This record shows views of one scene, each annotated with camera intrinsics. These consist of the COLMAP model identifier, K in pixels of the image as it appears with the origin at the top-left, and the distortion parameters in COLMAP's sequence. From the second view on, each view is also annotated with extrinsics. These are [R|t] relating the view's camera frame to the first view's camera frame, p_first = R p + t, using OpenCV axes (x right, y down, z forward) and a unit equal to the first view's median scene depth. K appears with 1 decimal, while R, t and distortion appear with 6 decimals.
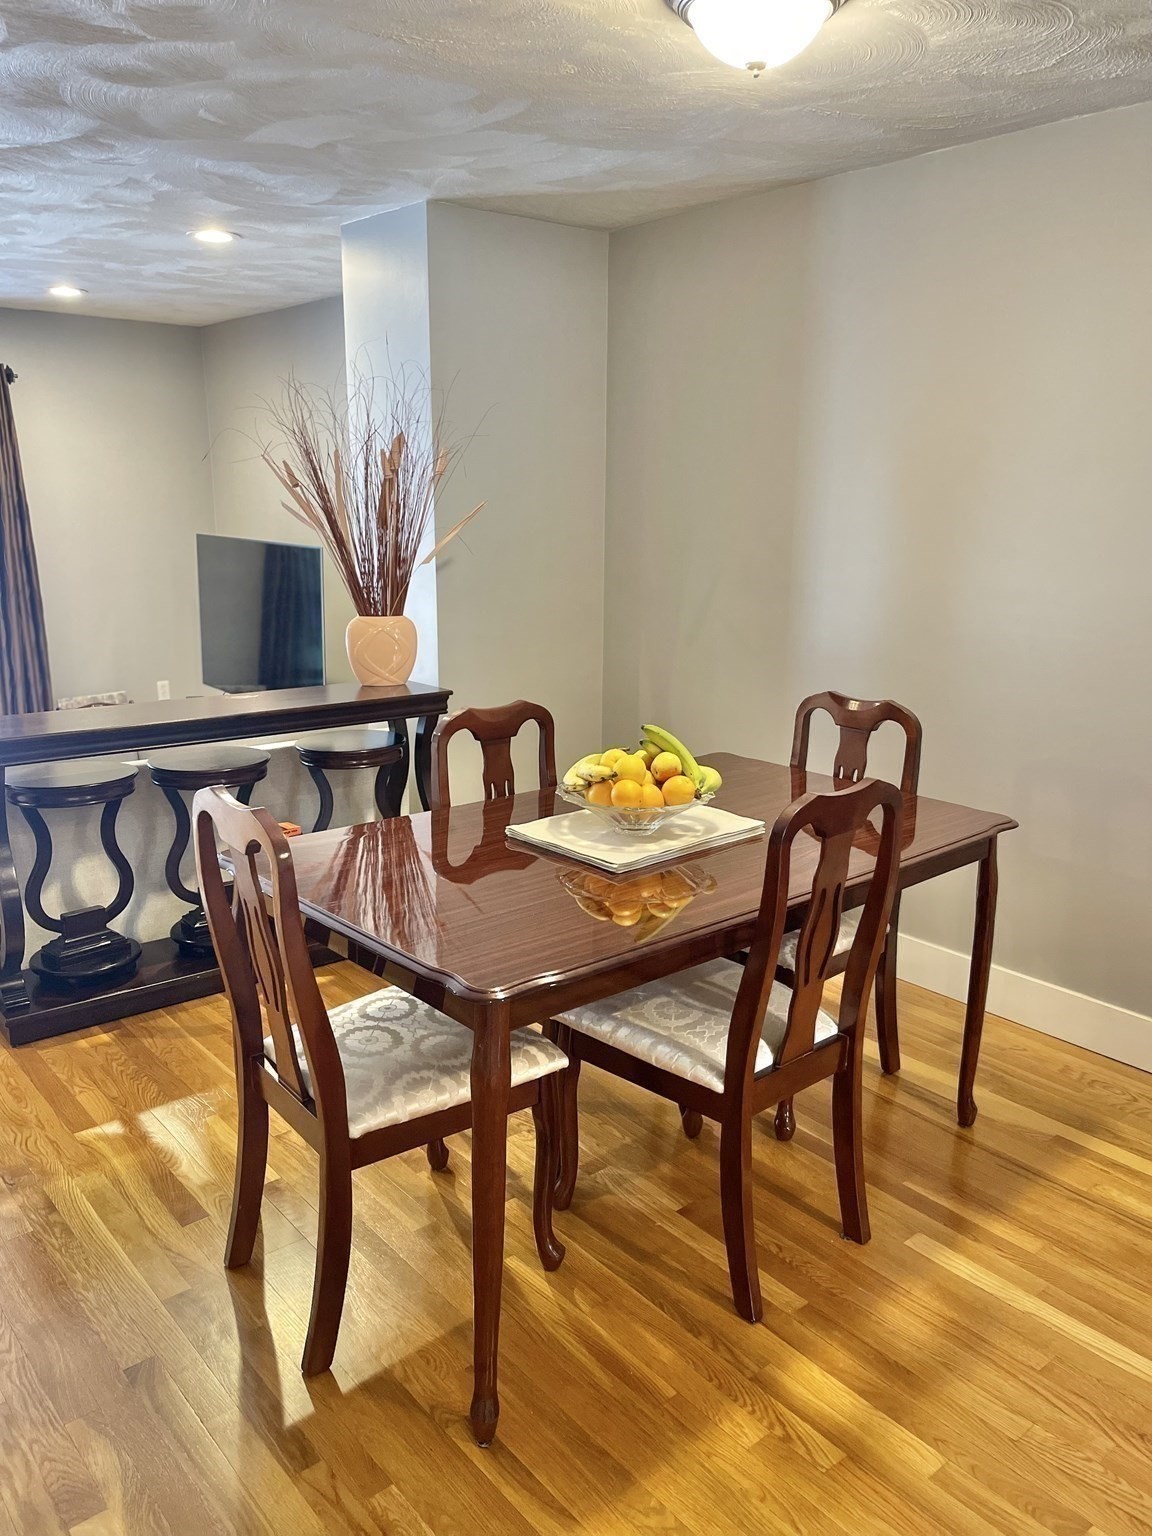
lens RADIAL K [[1160.1, 0, 583.8], [0, 1160.1, 765.2], [0, 0, 1]] dist [0.078658, -0.102459]
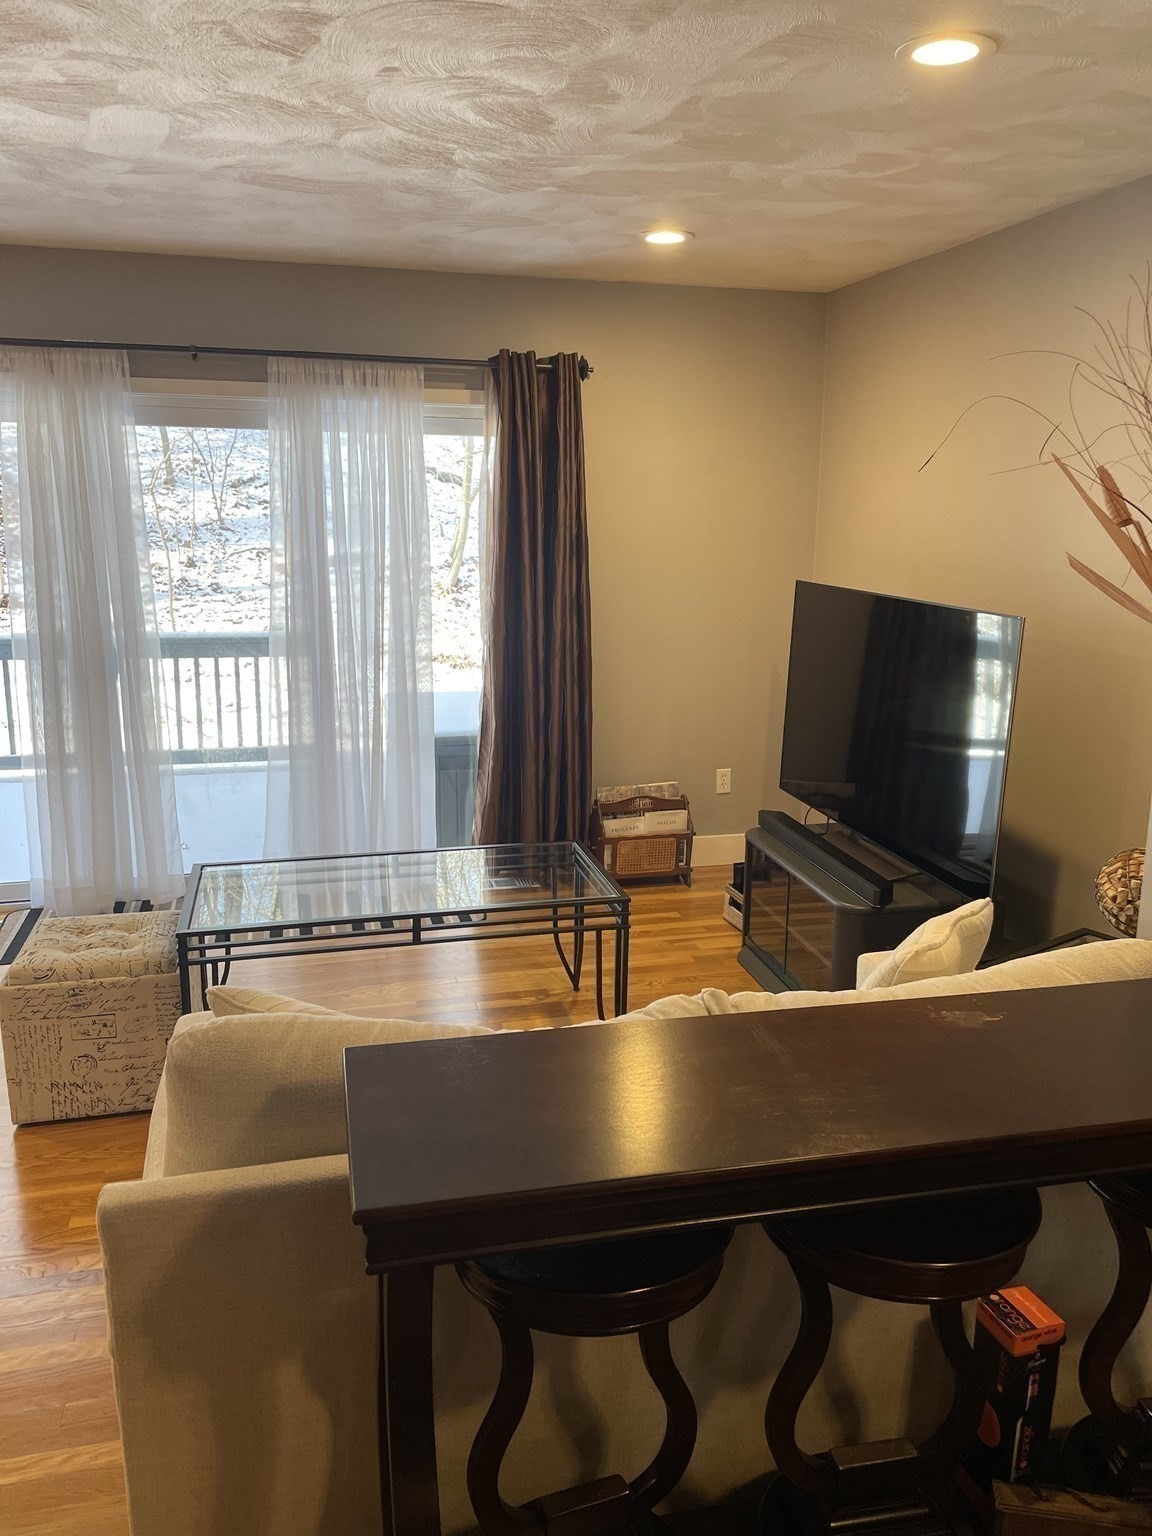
lens RADIAL K [[1160.1, 0, 589.8], [0, 1160.1, 766.3], [0, 0, 1]] dist [0.078658, -0.102459]
pose [[0.904974, 0.094251, -0.414895, -0.260803], [-0.099623, 0.994987, 0.008732, -0.146716], [0.413638, 0.033430, 0.909827, 0.575618]]
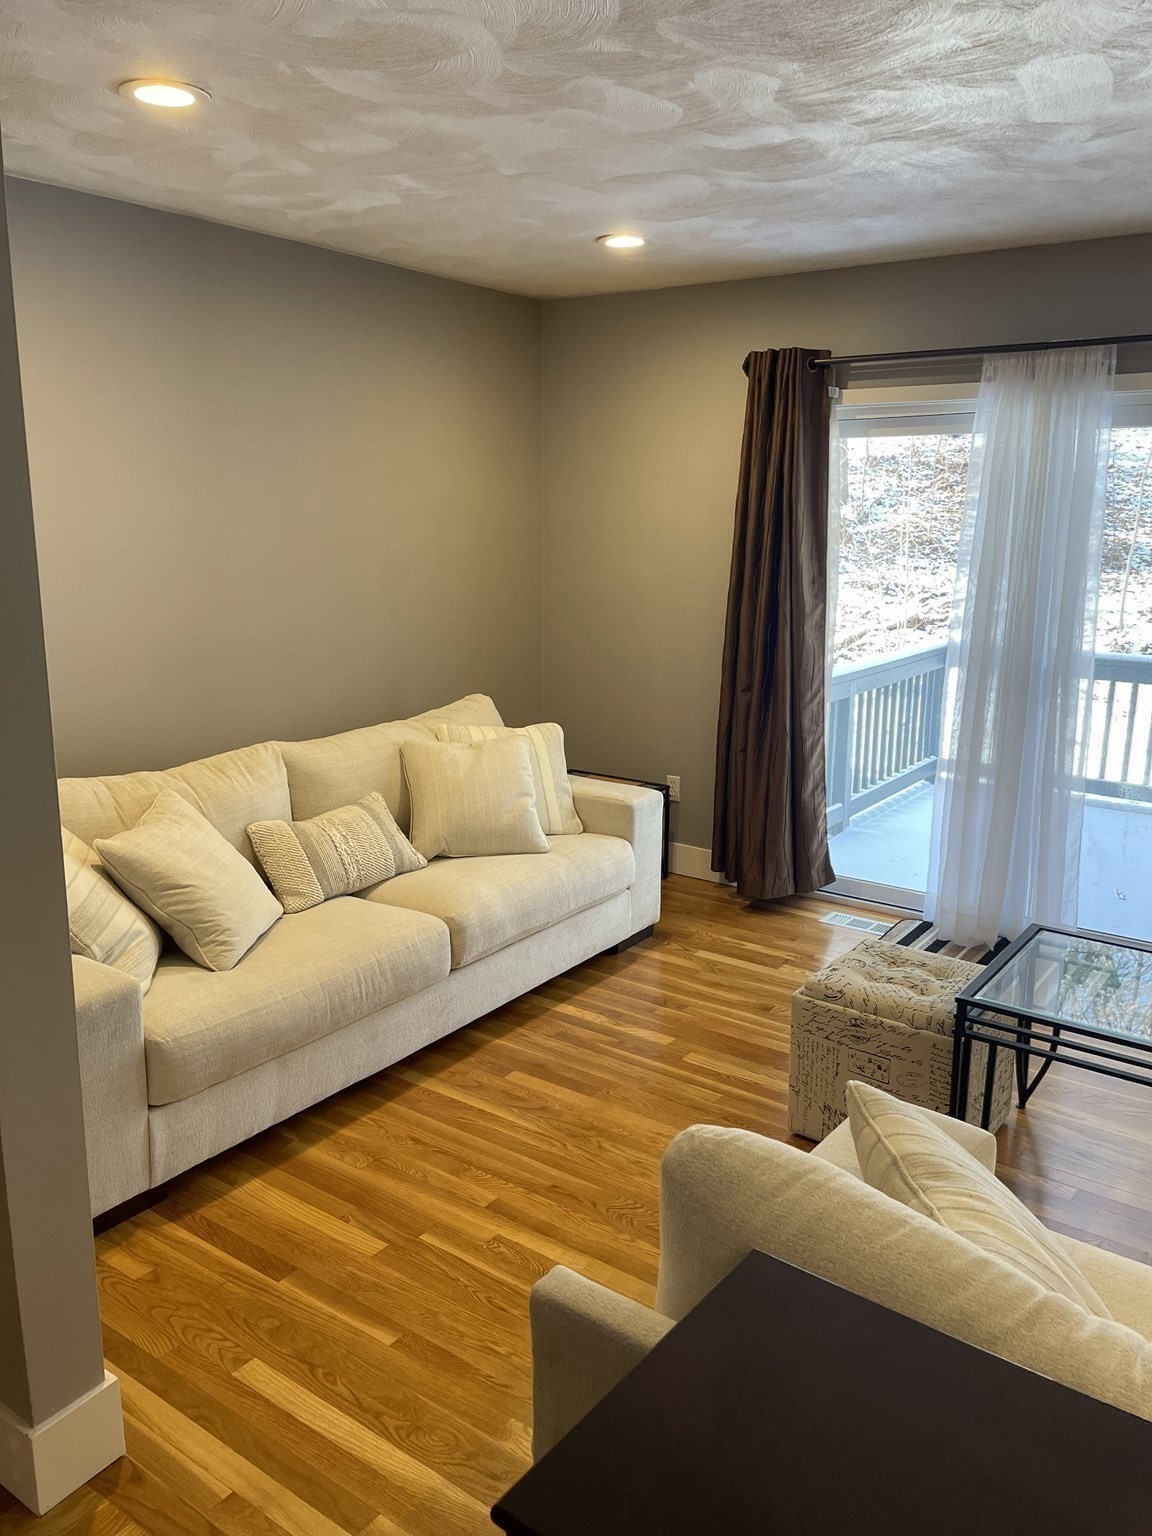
lens RADIAL K [[1160.1, 0, 584.7], [0, 1160.1, 765.6], [0, 0, 1]] dist [0.078658, -0.102459]
pose [[0.252718, 0.202623, -0.946086, -0.250889], [-0.225949, 0.963148, 0.145922, -0.189019], [0.940787, 0.176890, 0.289187, 0.763108]]
